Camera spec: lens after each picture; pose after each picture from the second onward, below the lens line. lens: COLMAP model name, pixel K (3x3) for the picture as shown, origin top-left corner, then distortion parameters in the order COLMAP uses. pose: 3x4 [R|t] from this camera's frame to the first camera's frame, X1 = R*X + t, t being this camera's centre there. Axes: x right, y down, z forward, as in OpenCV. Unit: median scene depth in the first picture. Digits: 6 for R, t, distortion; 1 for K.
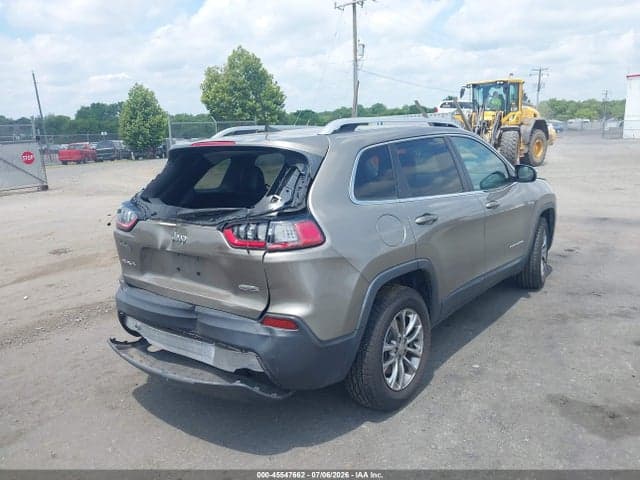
lens RADIAL K [[513.3, 0, 316.1], [0, 513.3, 241.7], [0, 0, 1]] dist [0.008161, -0.025285]
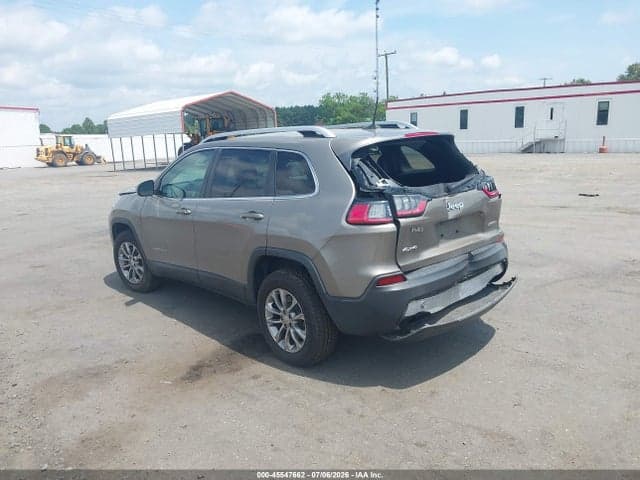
lens RADIAL K [[513.3, 0, 323.4], [0, 513.3, 234.7], [0, 0, 1]] dist [0.008161, -0.025285]
pose [[0.142377, -0.160224, 0.976758, -1.517460], [0.246935, 0.961359, 0.121704, -0.169269], [-0.958515, 0.223868, 0.176441, 1.068544]]
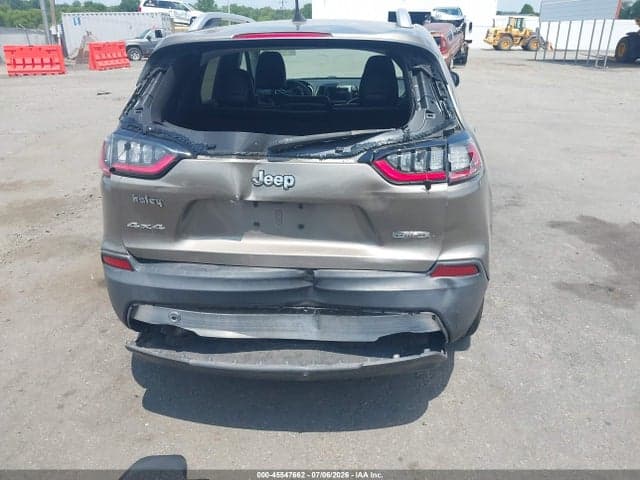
lens RADIAL K [[513.3, 0, 318.8], [0, 513.3, 236.9], [0, 0, 1]] dist [0.008161, -0.025285]
pose [[0.840359, -0.168258, 0.515253, -0.566508], [0.082033, 0.979130, 0.185945, -0.053564], [-0.535787, -0.113992, 0.836623, 0.372900]]
